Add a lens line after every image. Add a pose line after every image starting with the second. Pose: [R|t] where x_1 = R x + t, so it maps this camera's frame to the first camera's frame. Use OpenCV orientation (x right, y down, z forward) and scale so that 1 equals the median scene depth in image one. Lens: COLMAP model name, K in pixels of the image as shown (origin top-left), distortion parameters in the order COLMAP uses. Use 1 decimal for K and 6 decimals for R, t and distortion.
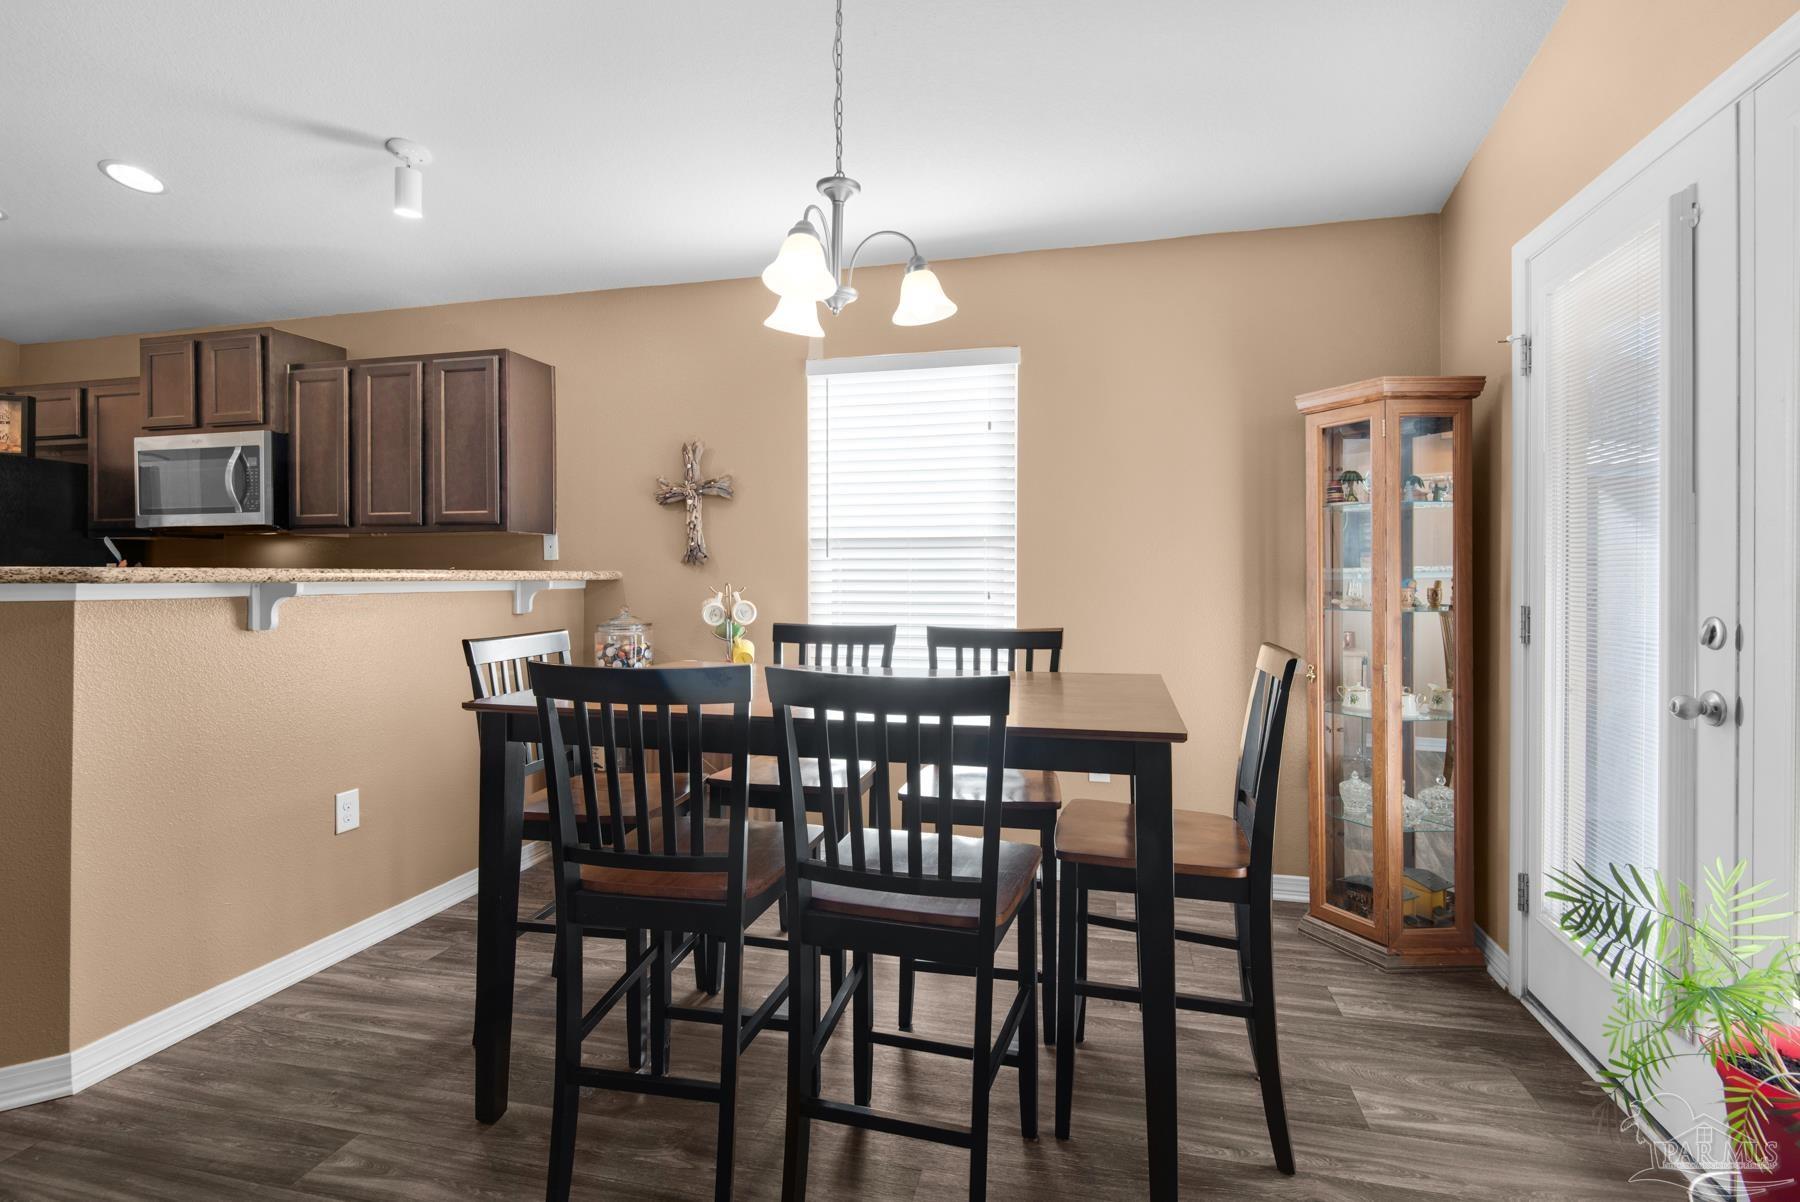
lens RADIAL K [[824.0, 0, 909.6], [0, 824.0, 575.9], [0, 0, 1]] dist [0.033257, -0.024037]
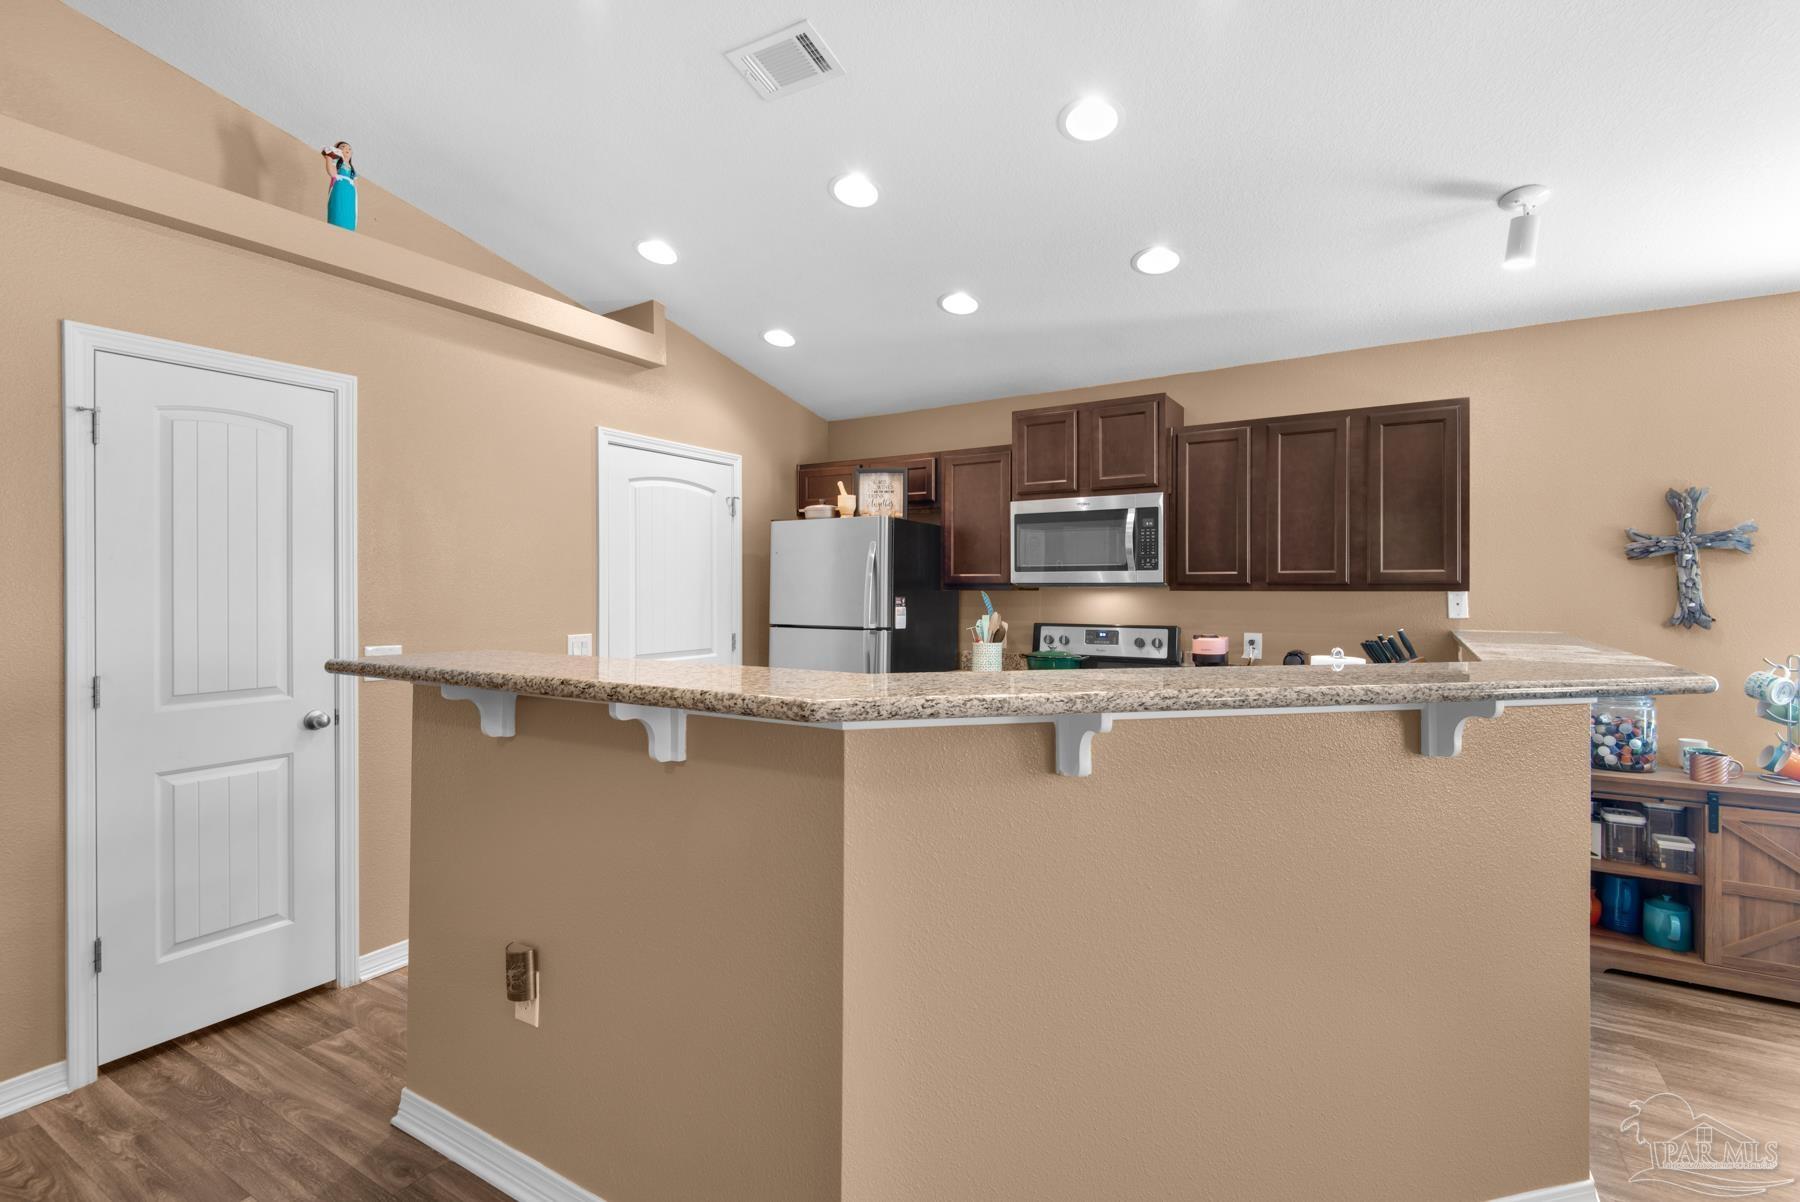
lens RADIAL K [[818.9, 0, 909.2], [0, 818.9, 591.3], [0, 0, 1]] dist [0.028301, -0.011943]
pose [[0.953964, 0.001933, -0.299916, -0.798950], [-0.000778, 0.999992, 0.003969, -0.056979], [0.299921, -0.003553, 0.953957, -0.082223]]
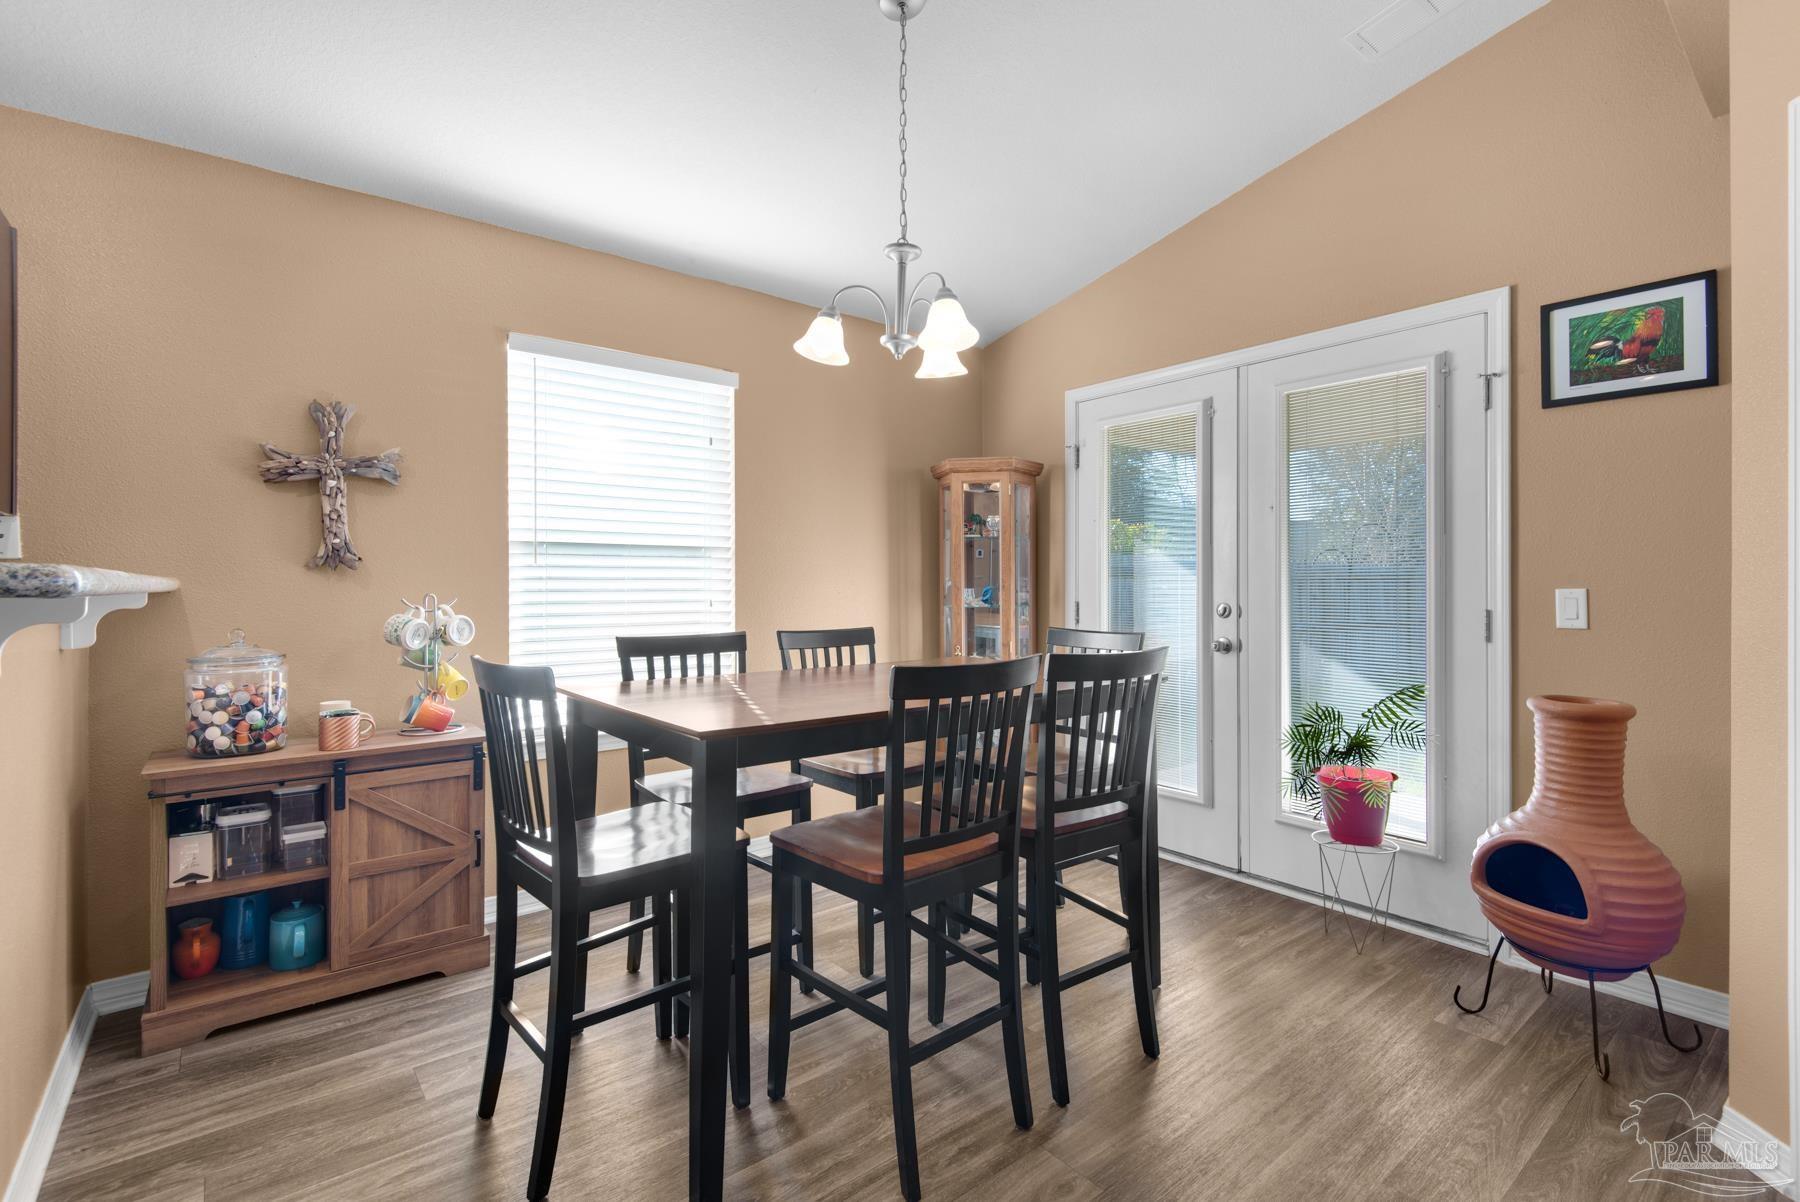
lens RADIAL K [[824.0, 0, 909.6], [0, 824.0, 575.9], [0, 0, 1]] dist [0.033257, -0.024037]
pose [[0.607731, 0.006796, 0.794114, -0.548137], [0.000682, 0.999959, -0.009079, -0.000908], [-0.794143, 0.006059, 0.607701, 0.152901]]
